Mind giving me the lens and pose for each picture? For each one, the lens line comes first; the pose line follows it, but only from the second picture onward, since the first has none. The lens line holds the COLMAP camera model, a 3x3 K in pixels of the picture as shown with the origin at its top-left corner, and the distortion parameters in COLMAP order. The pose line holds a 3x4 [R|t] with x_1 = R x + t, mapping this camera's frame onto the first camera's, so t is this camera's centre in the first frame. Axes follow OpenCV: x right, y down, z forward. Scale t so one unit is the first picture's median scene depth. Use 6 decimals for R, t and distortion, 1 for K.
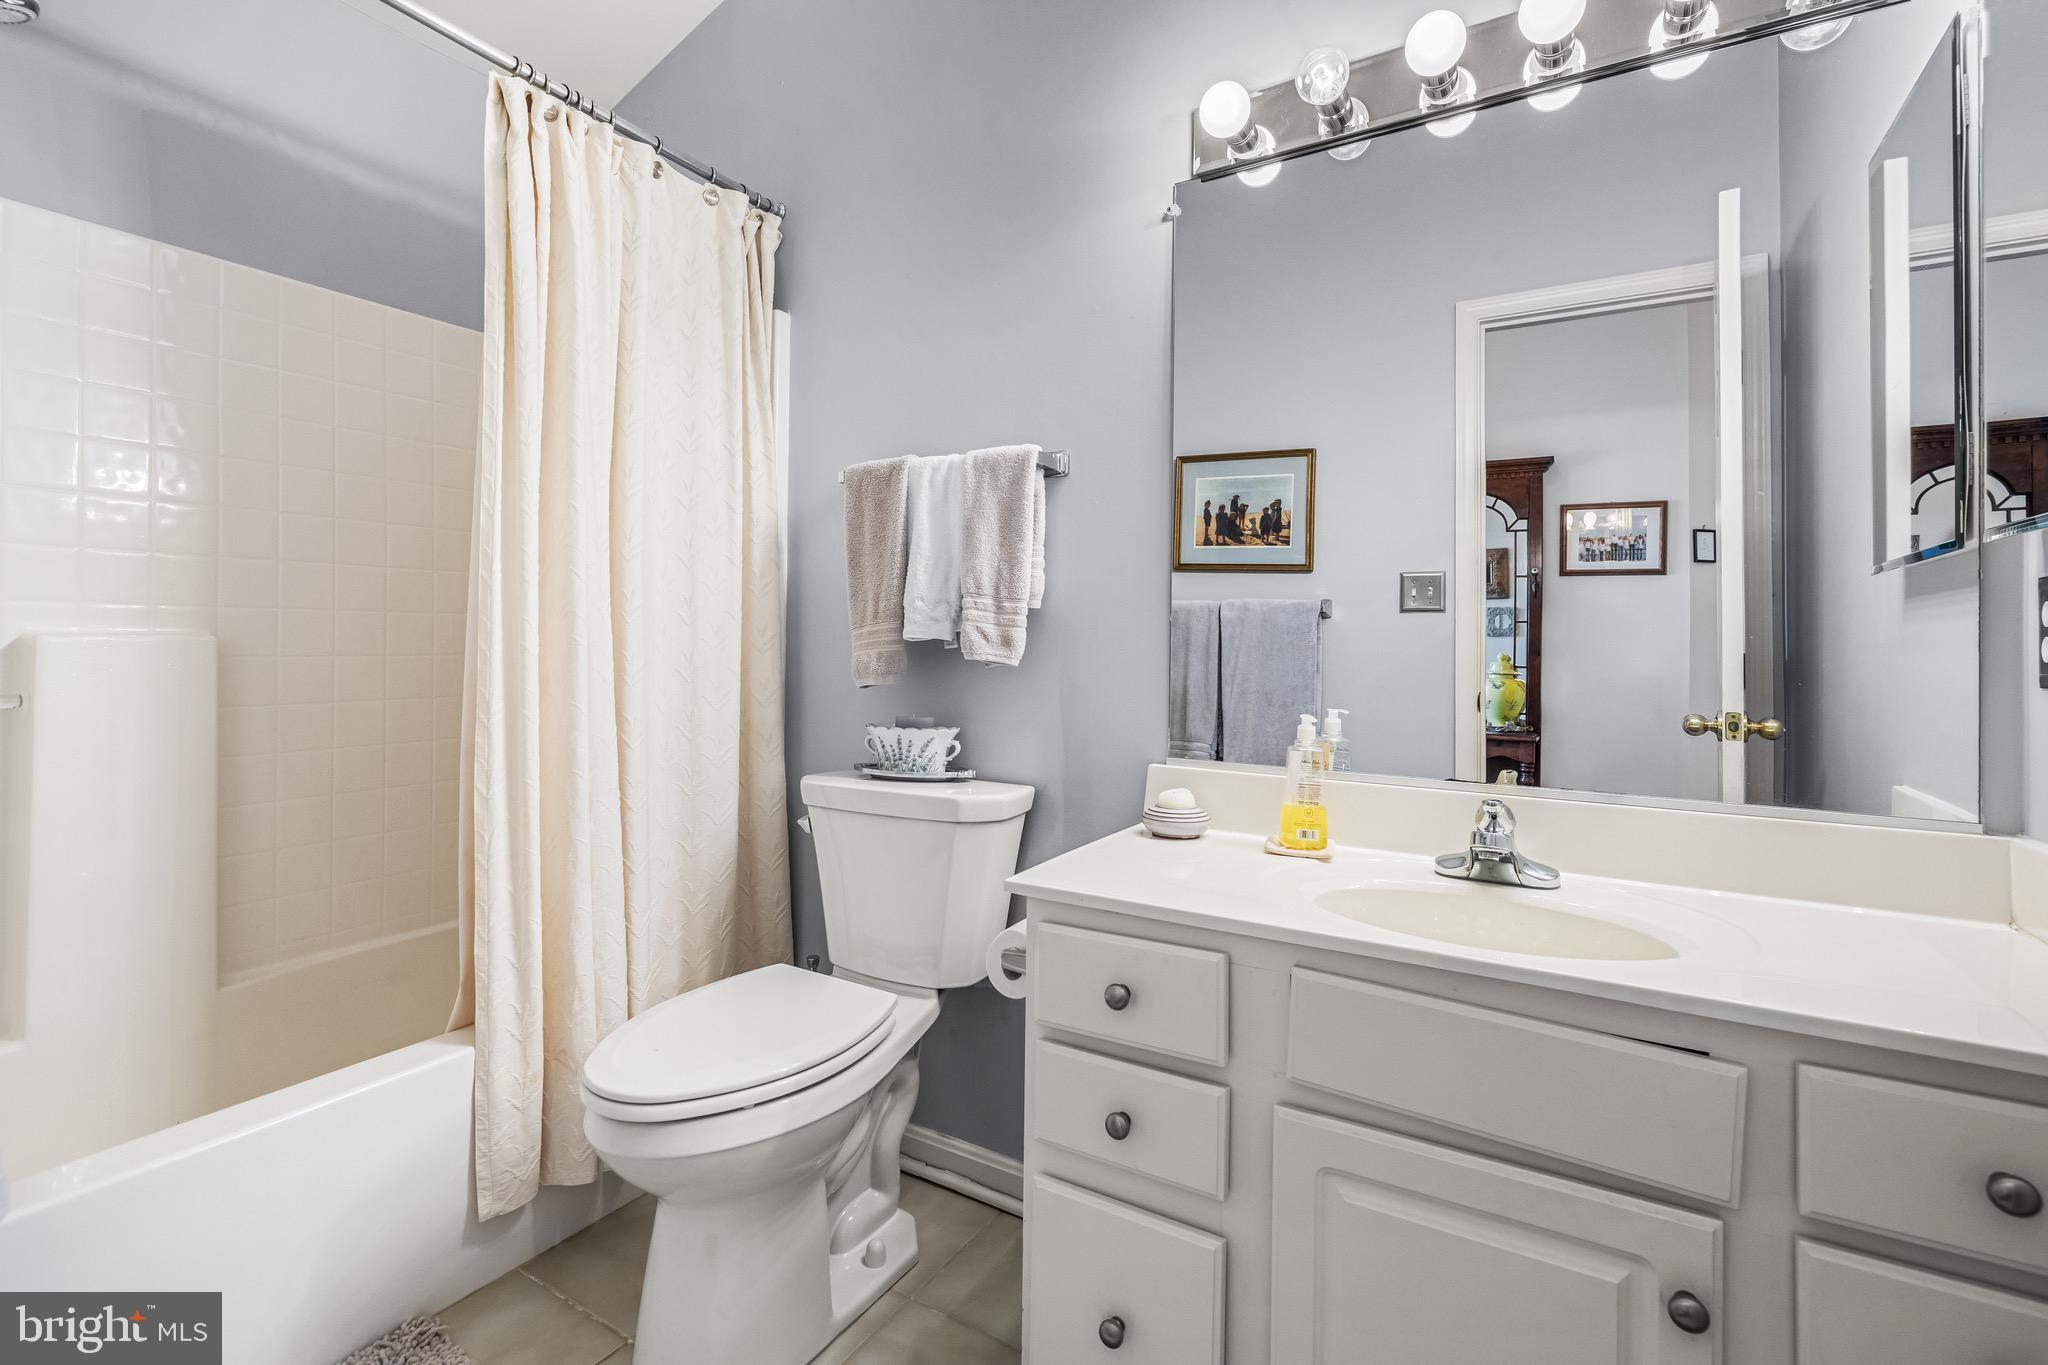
lens RADIAL K [[928.4, 0, 1025.4], [0, 928.4, 677.8], [0, 0, 1]] dist [-0.002996, 0.000507]
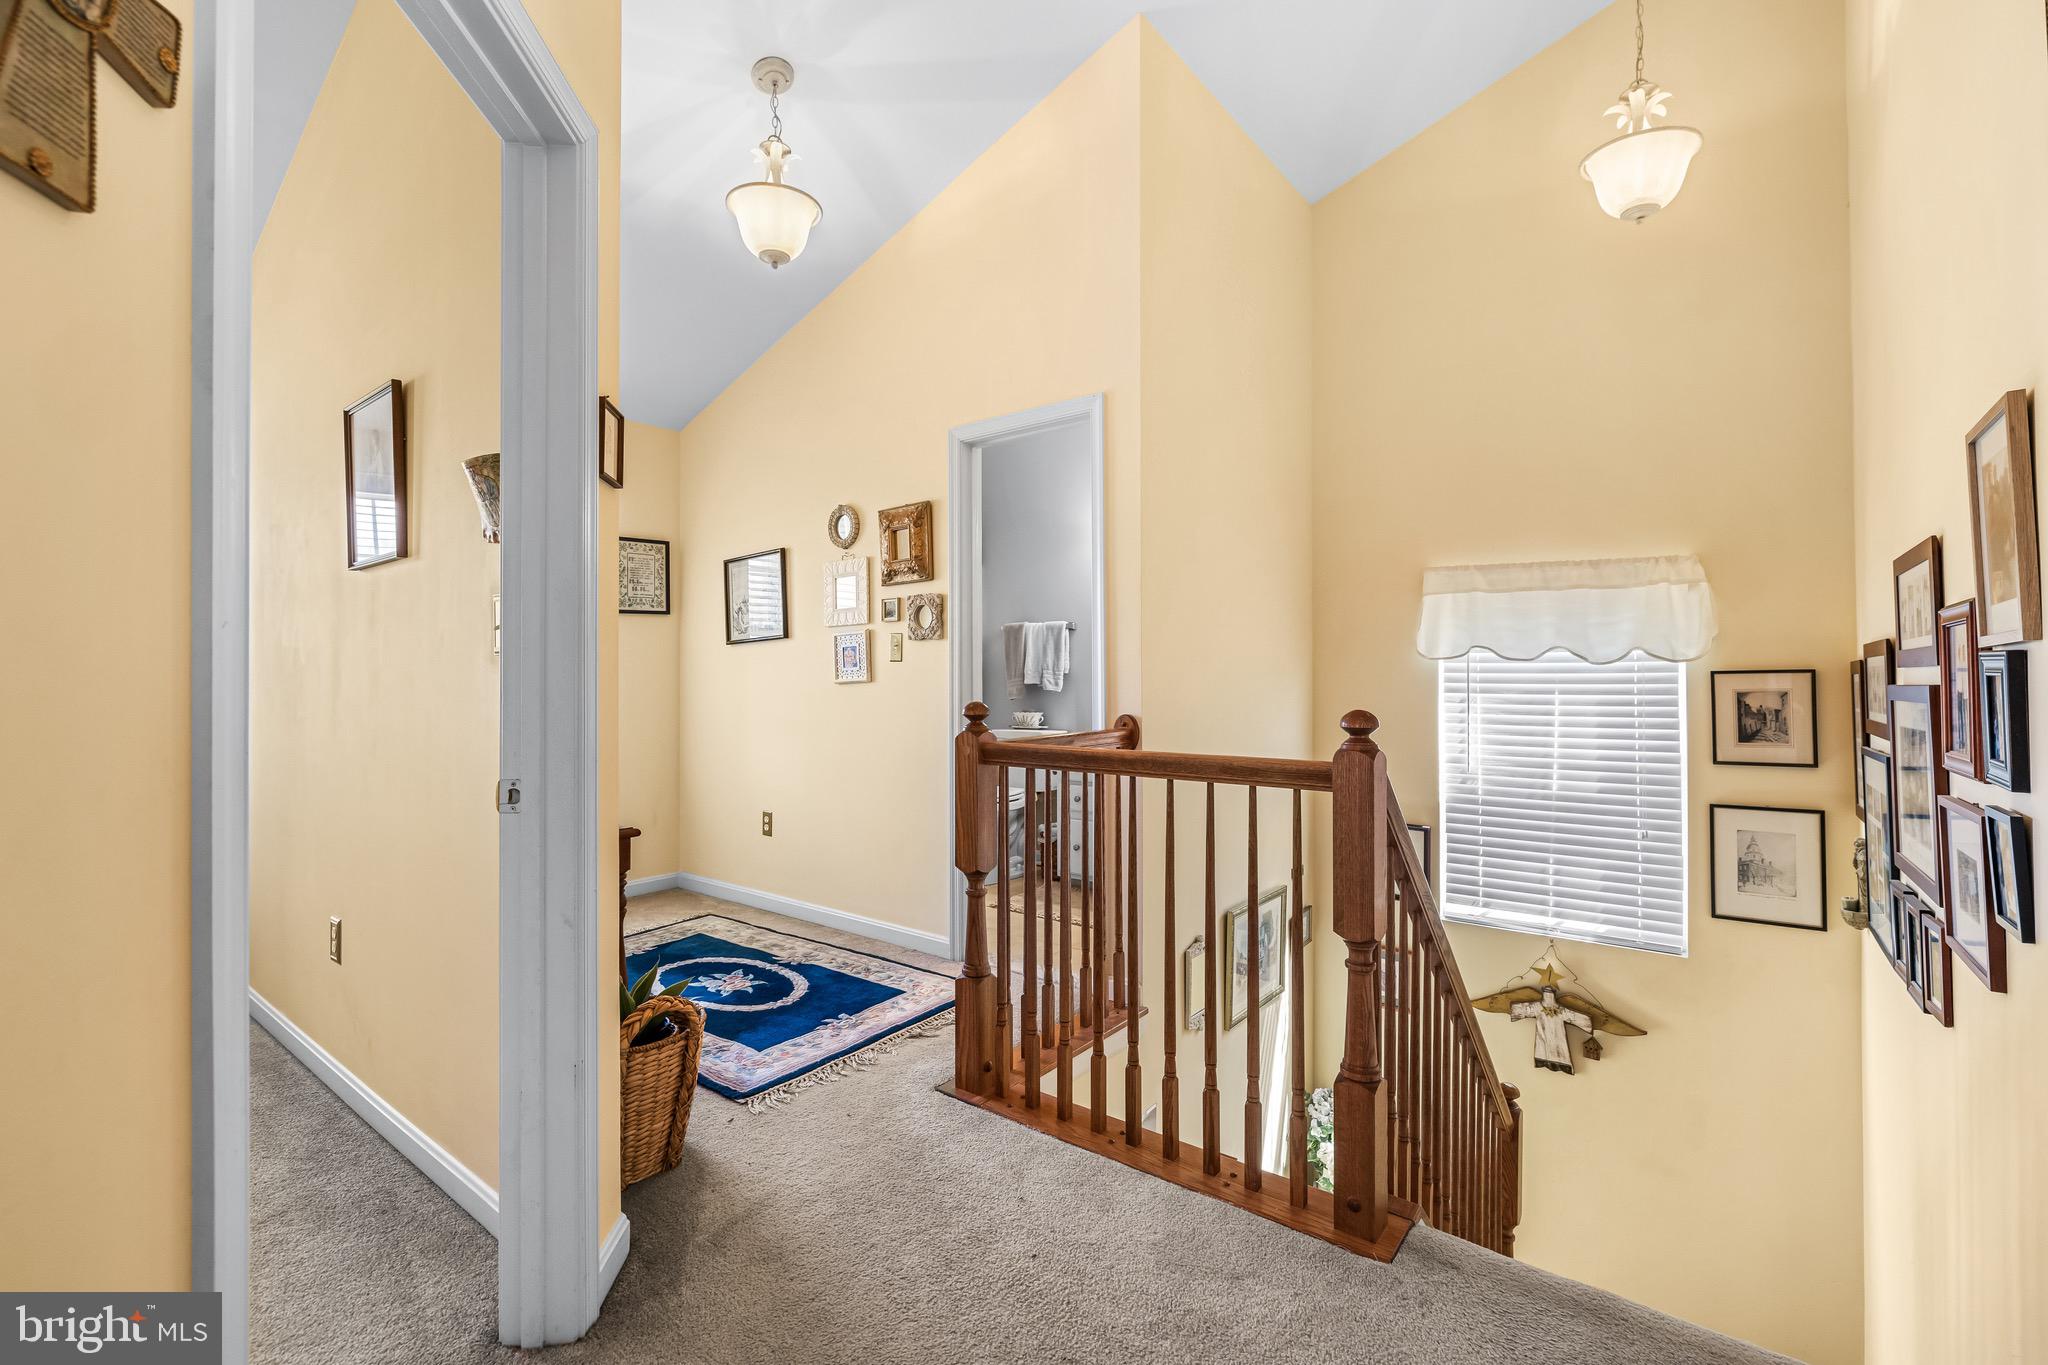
lens RADIAL K [[928.4, 0, 1023.6], [0, 928.4, 683.9], [0, 0, 1]] dist [-0.002996, 0.000507]
pose [[0.991073, -0.017895, -0.132112, 0.280775], [0.017079, 0.999827, -0.007308, -0.018356], [0.132220, 0.004987, 0.991208, -2.113577]]
